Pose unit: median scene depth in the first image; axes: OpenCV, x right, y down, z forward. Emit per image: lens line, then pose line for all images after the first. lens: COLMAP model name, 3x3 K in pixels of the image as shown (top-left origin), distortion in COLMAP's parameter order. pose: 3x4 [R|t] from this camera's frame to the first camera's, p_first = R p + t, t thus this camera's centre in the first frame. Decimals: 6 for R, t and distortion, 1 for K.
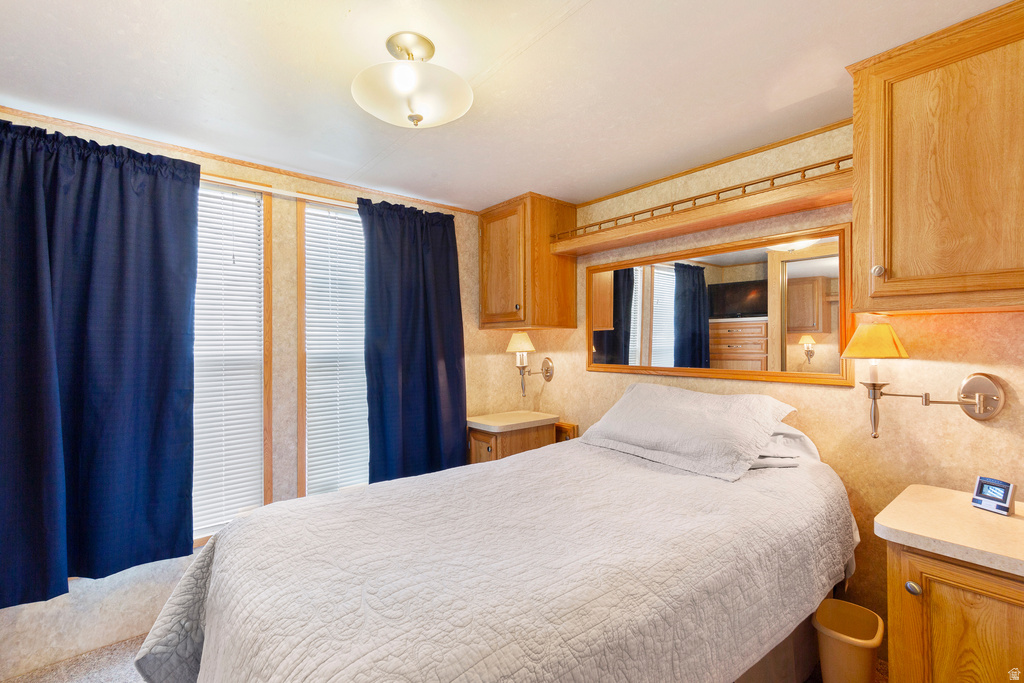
lens RADIAL K [[456.6, 0, 512.0], [0, 456.6, 341.5], [0, 0, 1]] dist [0.001485, 0.000111]
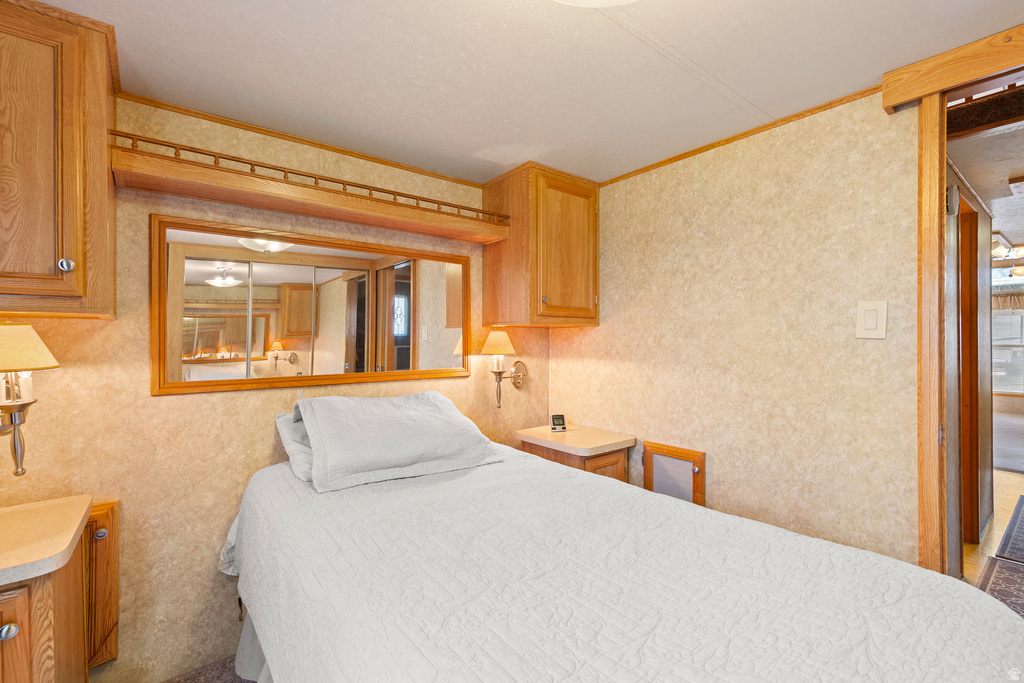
lens RADIAL K [[462.5, 0, 515.8], [0, 462.5, 338.5], [0, 0, 1]] dist [0.002666, 0.000238]
pose [[-0.001230, 0.003074, 0.999995, -0.516094], [-0.001868, 0.999994, -0.003076, -0.007979], [-0.999997, -0.001872, -0.001224, 0.680967]]
